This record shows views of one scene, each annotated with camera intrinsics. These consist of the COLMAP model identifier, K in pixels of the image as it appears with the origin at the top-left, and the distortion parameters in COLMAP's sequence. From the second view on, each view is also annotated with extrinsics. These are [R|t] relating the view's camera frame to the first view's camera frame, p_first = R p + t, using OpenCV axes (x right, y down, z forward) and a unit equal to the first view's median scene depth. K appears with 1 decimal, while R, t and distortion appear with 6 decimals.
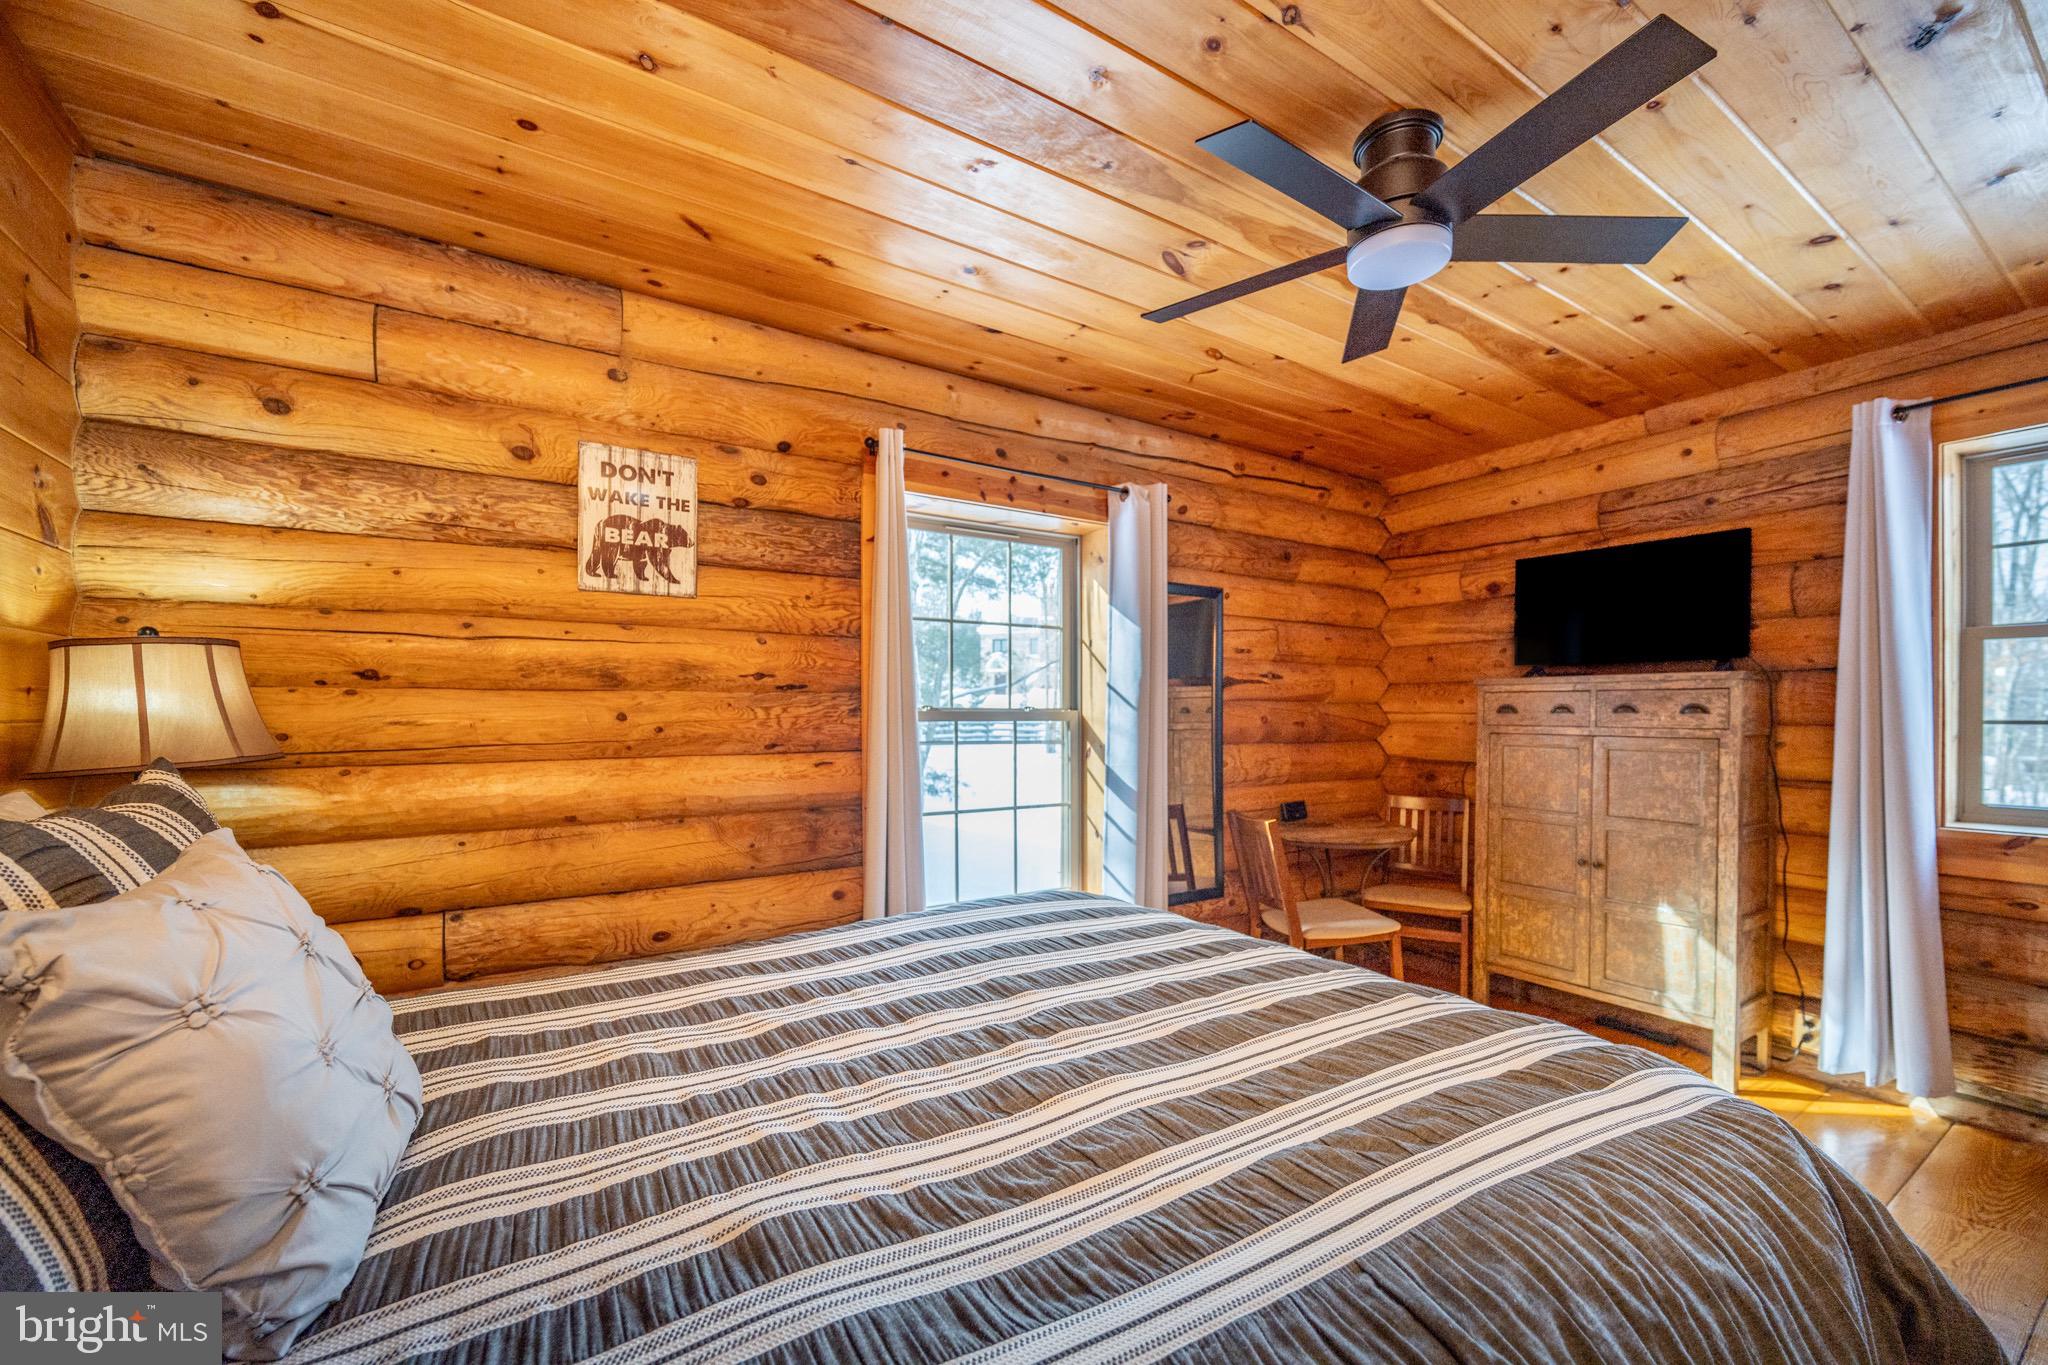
lens RADIAL K [[819.6, 0, 1035.7], [0, 819.6, 715.1], [0, 0, 1]] dist [-0.007960, 0.000992]
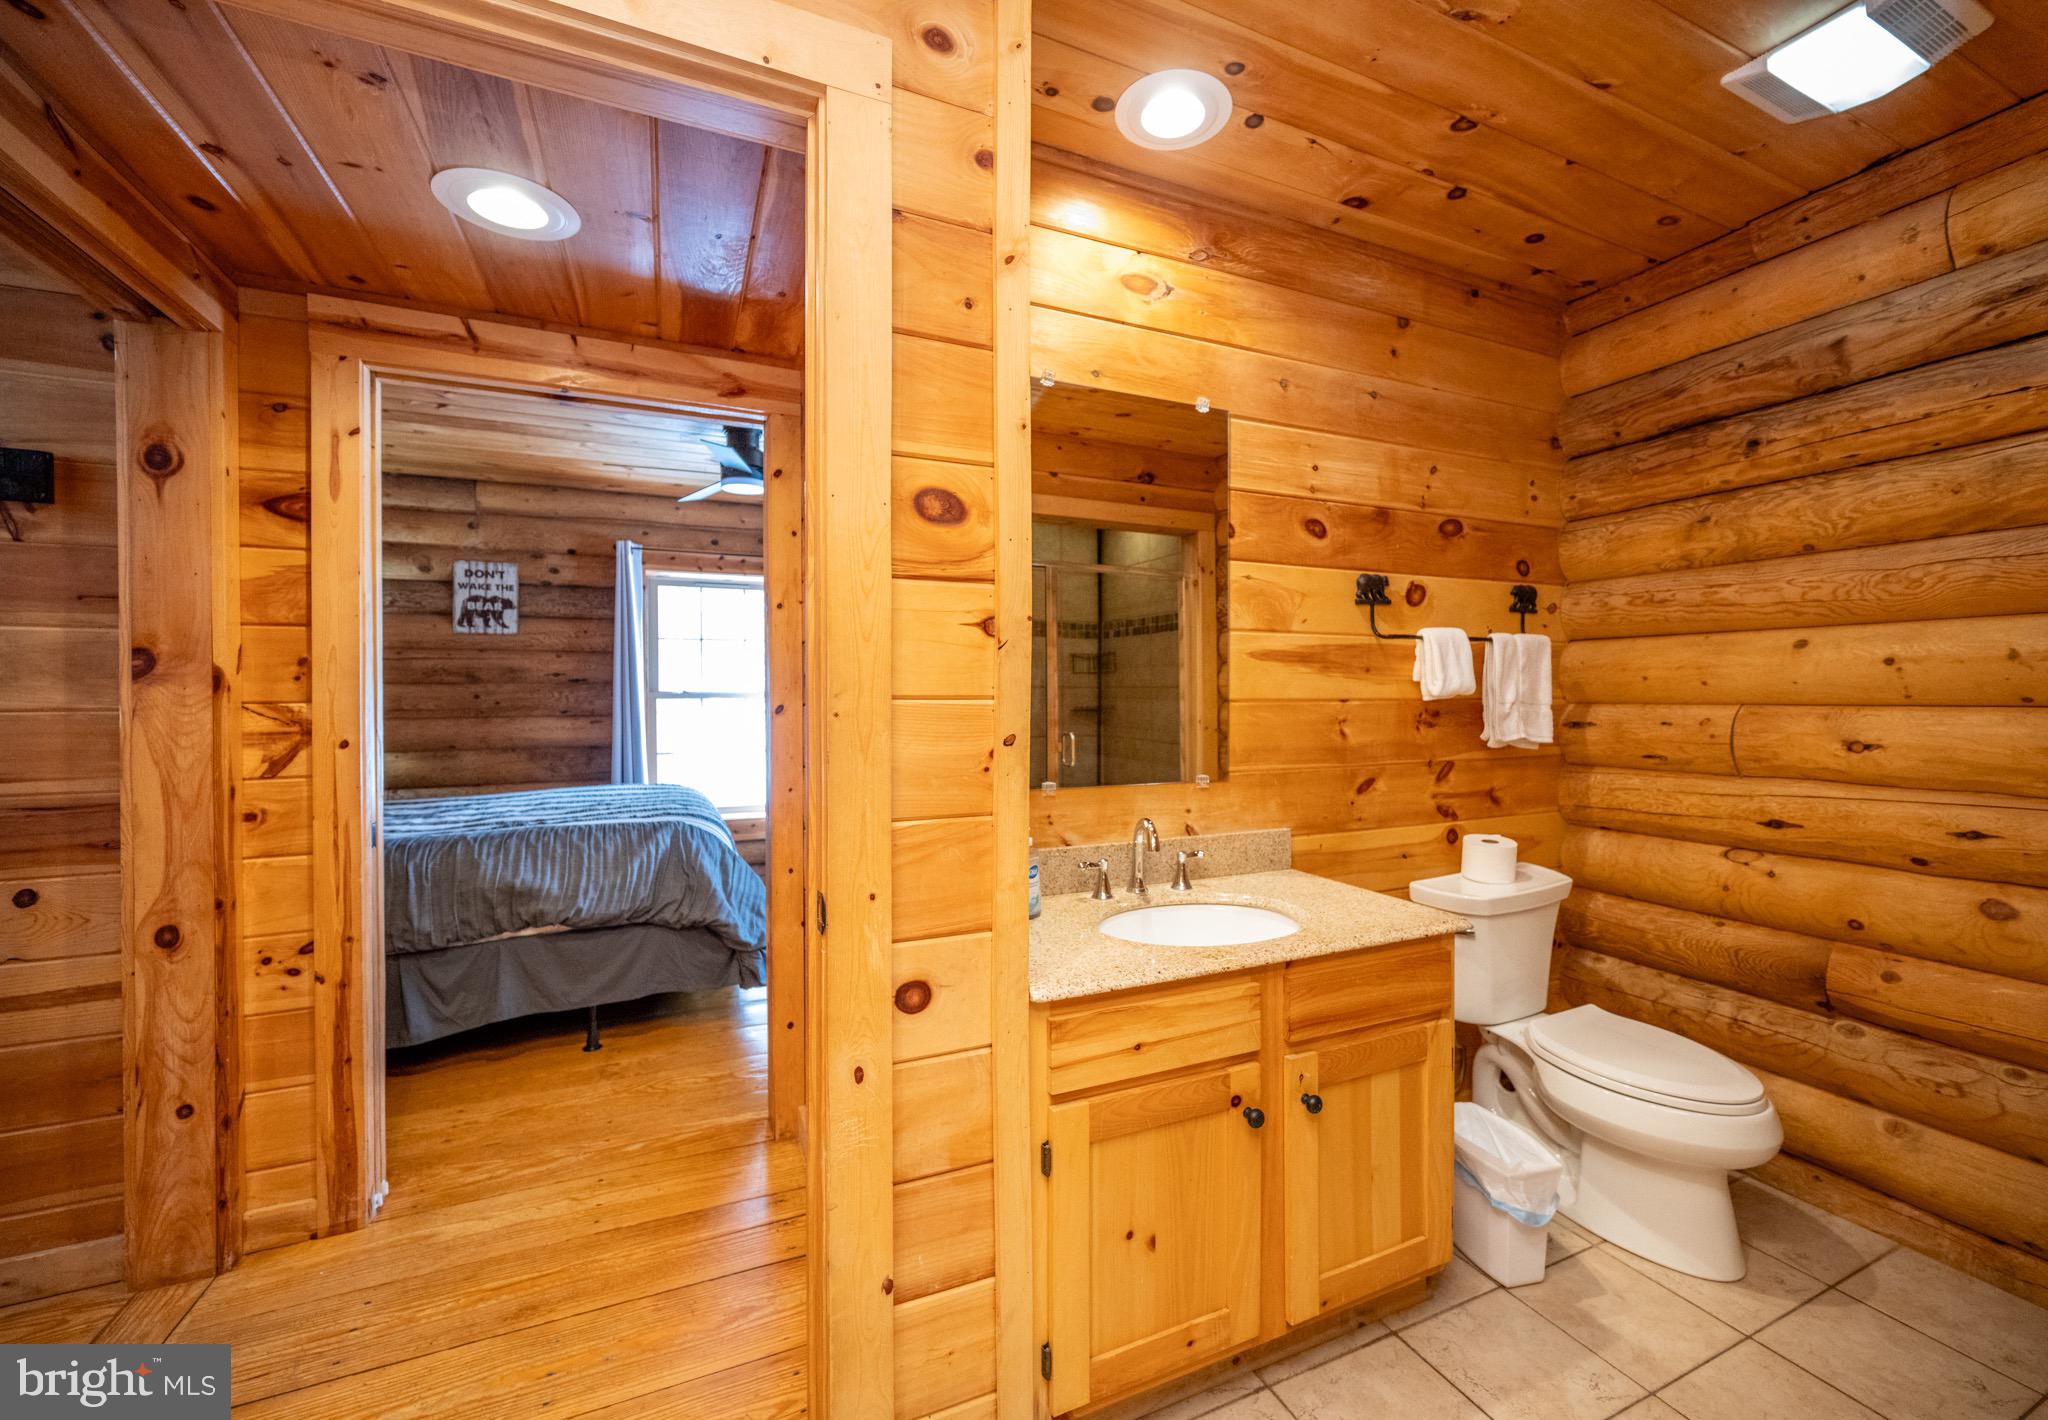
lens RADIAL K [[820.1, 0, 1033.7], [0, 820.1, 706.3], [0, 0, 1]] dist [-0.000429, -0.000088]
pose [[0.986929, -0.001042, -0.161155, 1.103991], [0.001563, 0.999994, 0.003108, 0.020918], [0.161151, -0.003319, 0.986924, -0.720526]]
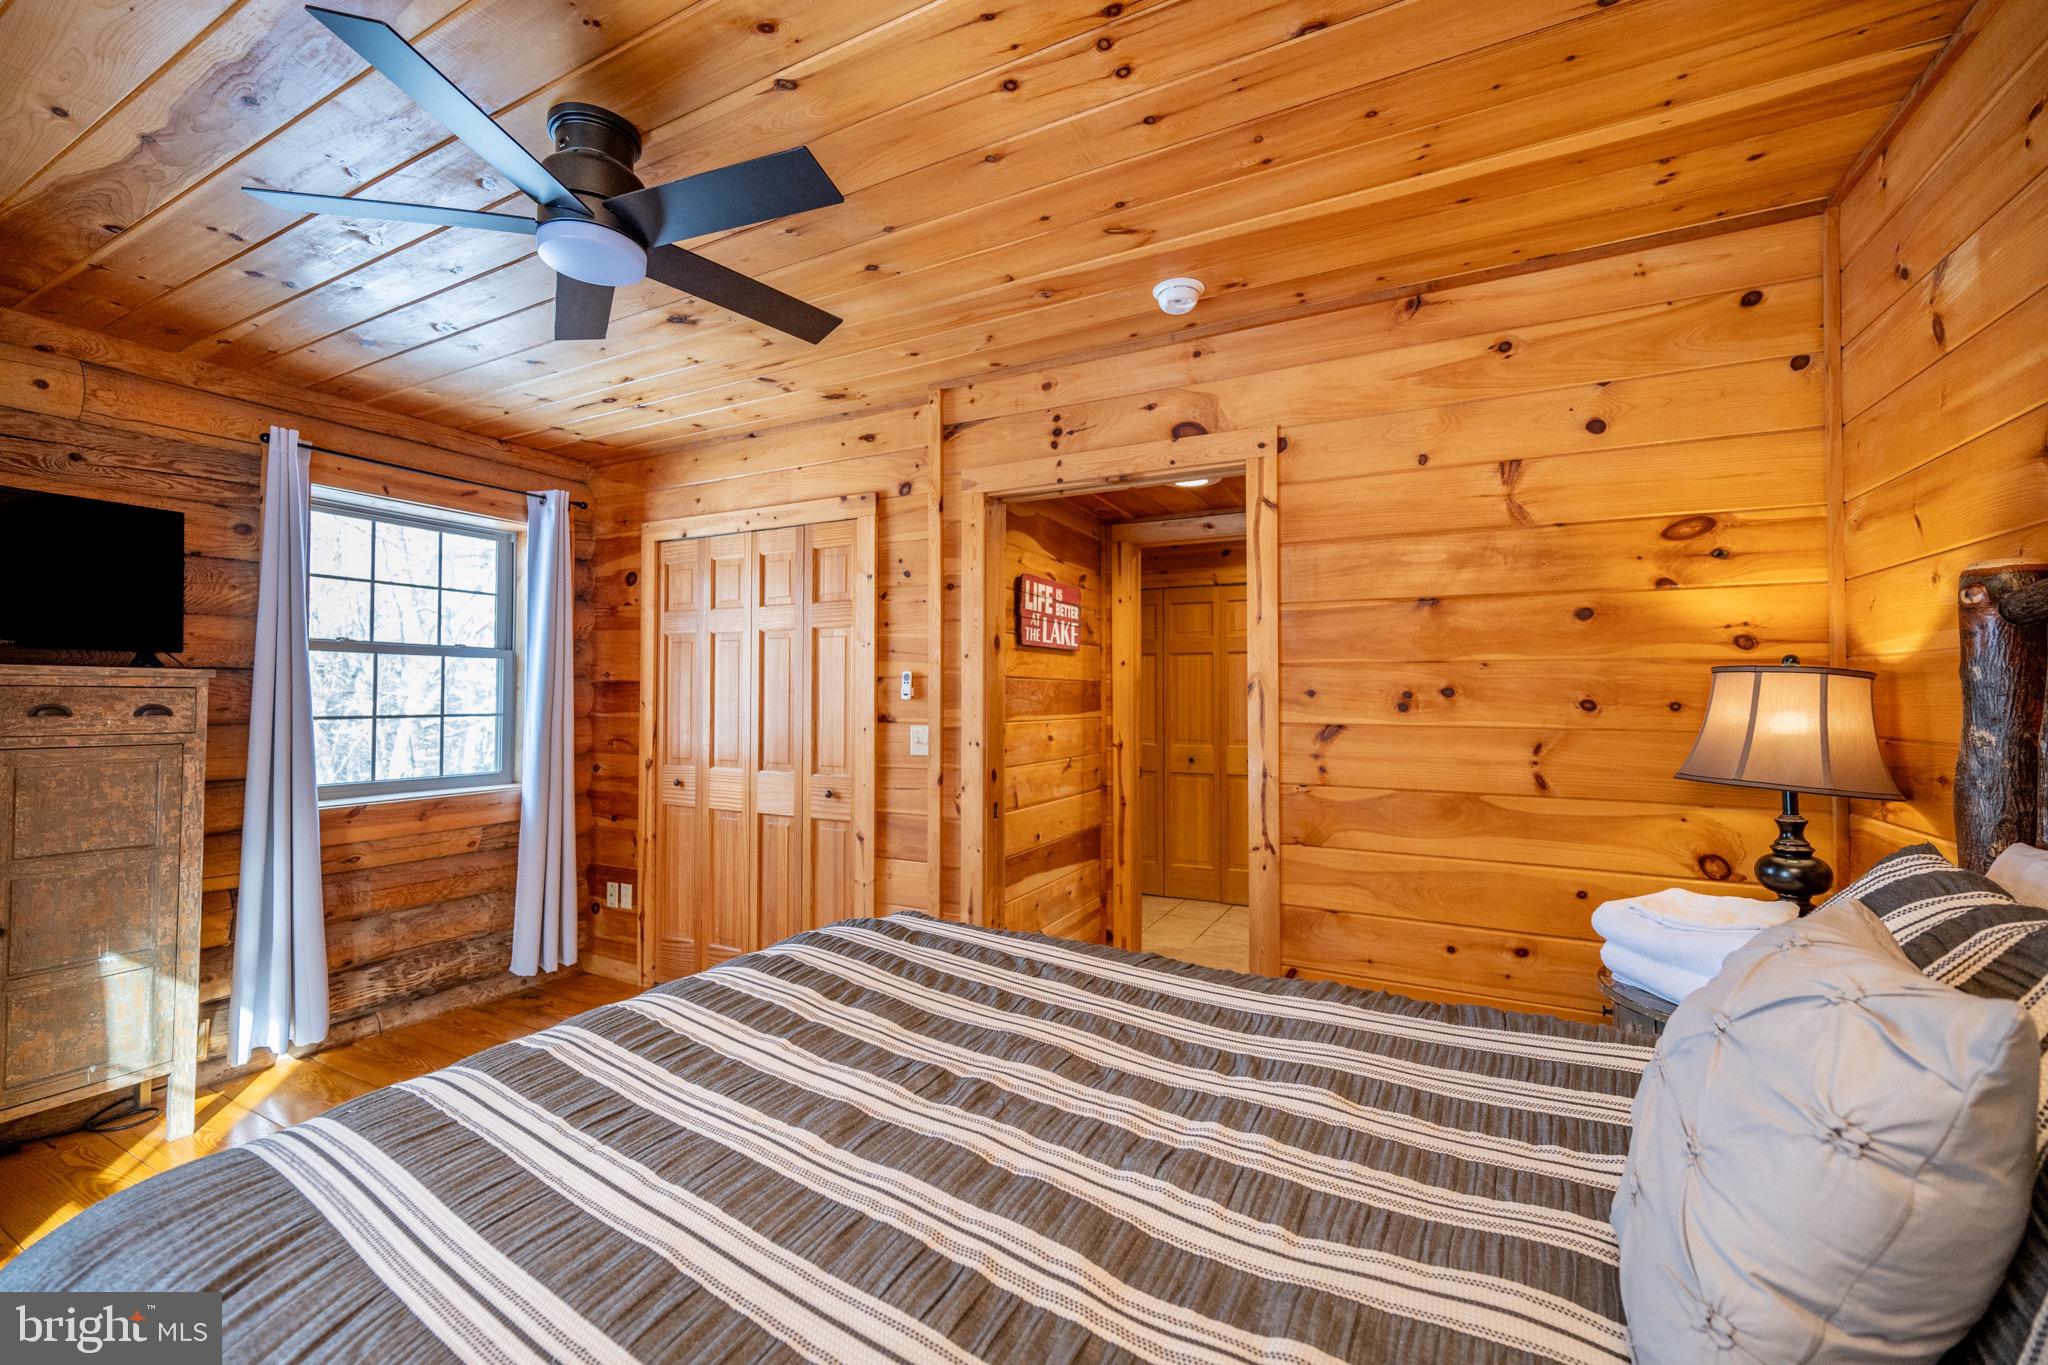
lens RADIAL K [[819.6, 0, 1017.0], [0, 819.6, 684.0], [0, 0, 1]] dist [-0.007960, 0.000992]
pose [[-0.467992, 0.011742, 0.883655, -0.401444], [0.000260, 0.999914, -0.013149, -0.025744], [-0.883733, -0.005924, -0.467954, 0.636246]]
